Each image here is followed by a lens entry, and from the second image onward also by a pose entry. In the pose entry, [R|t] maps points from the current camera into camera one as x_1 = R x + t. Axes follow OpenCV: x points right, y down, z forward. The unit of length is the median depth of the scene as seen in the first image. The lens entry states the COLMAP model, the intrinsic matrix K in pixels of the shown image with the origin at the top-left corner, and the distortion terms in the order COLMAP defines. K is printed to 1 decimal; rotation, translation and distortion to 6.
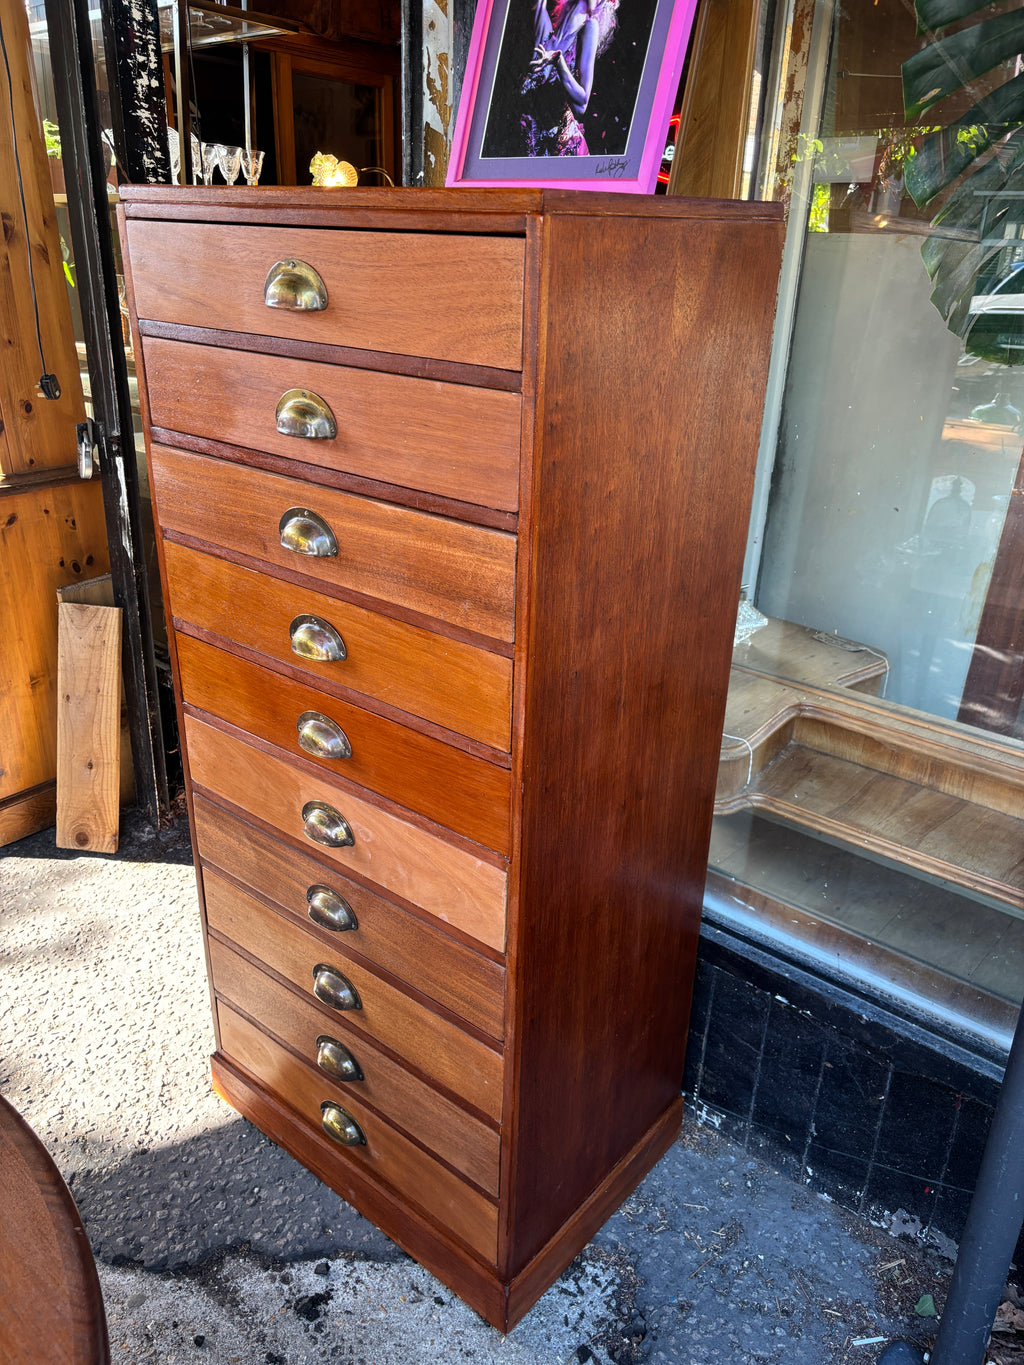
lens RADIAL K [[1042.8, 0, 508.2], [0, 1042.8, 684.8], [0, 0, 1]] dist [0.035903, -0.051030]
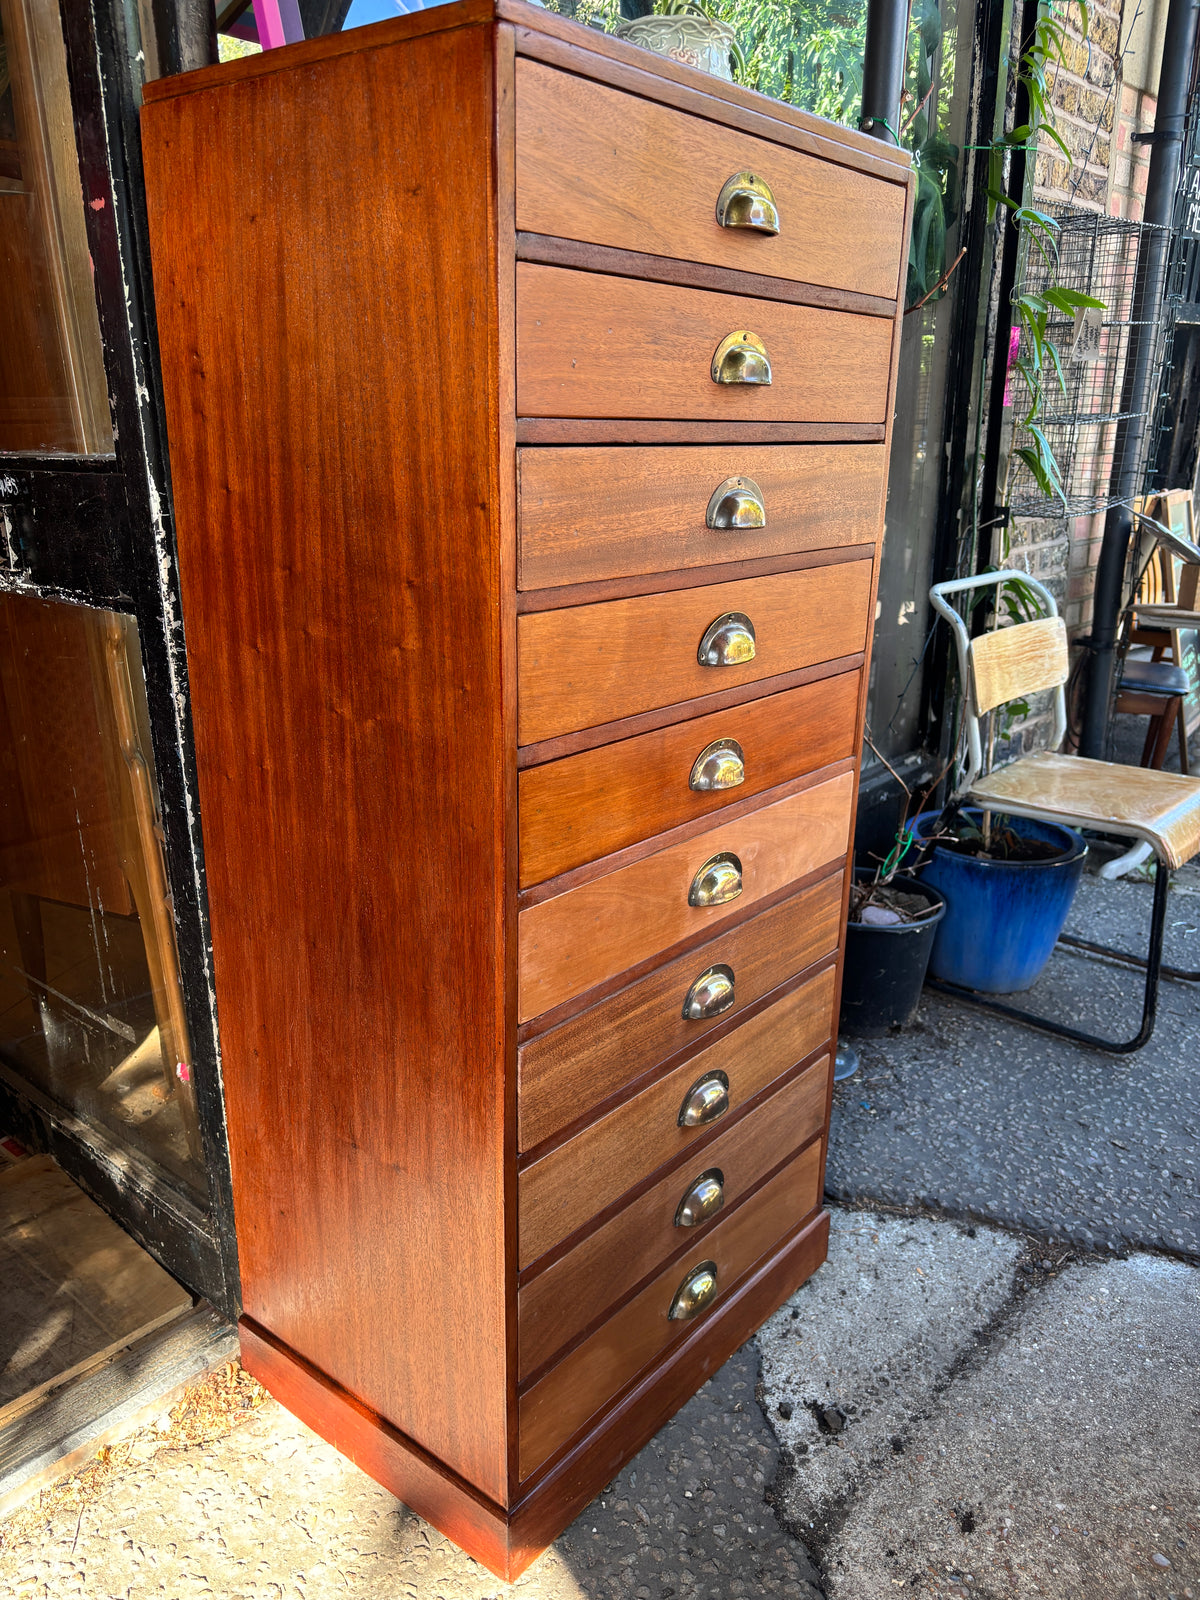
lens RADIAL K [[1222.3, 0, 604.5], [0, 1222.3, 806.2], [0, 0, 1]] dist [0.035903, -0.051030]
pose [[-0.022713, -0.329927, 0.943733, -1.002297], [0.386120, 0.867836, 0.312686, -0.239539], [-0.922169, 0.371496, 0.107680, 0.902716]]
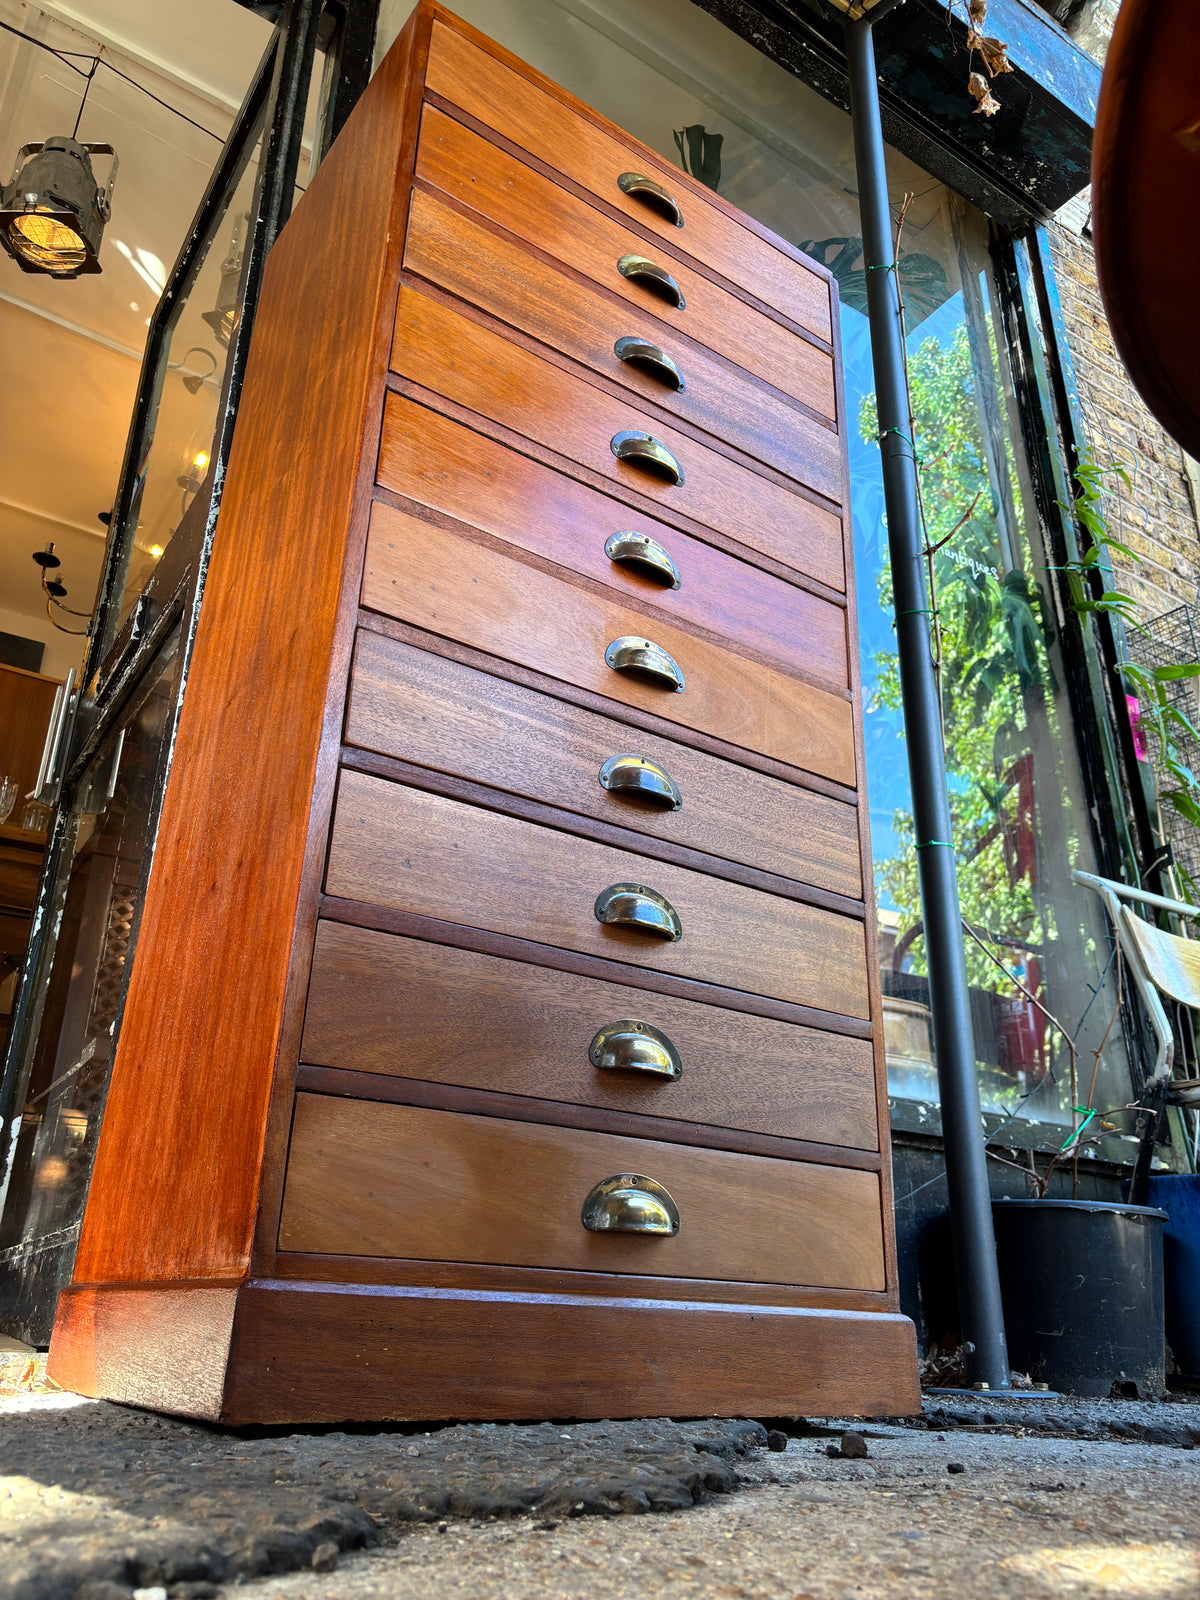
lens RADIAL K [[1222.3, 0, 607.9], [0, 1222.3, 790.1], [0, 0, 1]] dist [0.035903, -0.051030]
pose [[0.235777, 0.375721, 0.896238, -0.909085], [0.375657, 0.815313, -0.440621, 0.564861], [-0.896265, 0.440566, 0.051090, 0.963160]]
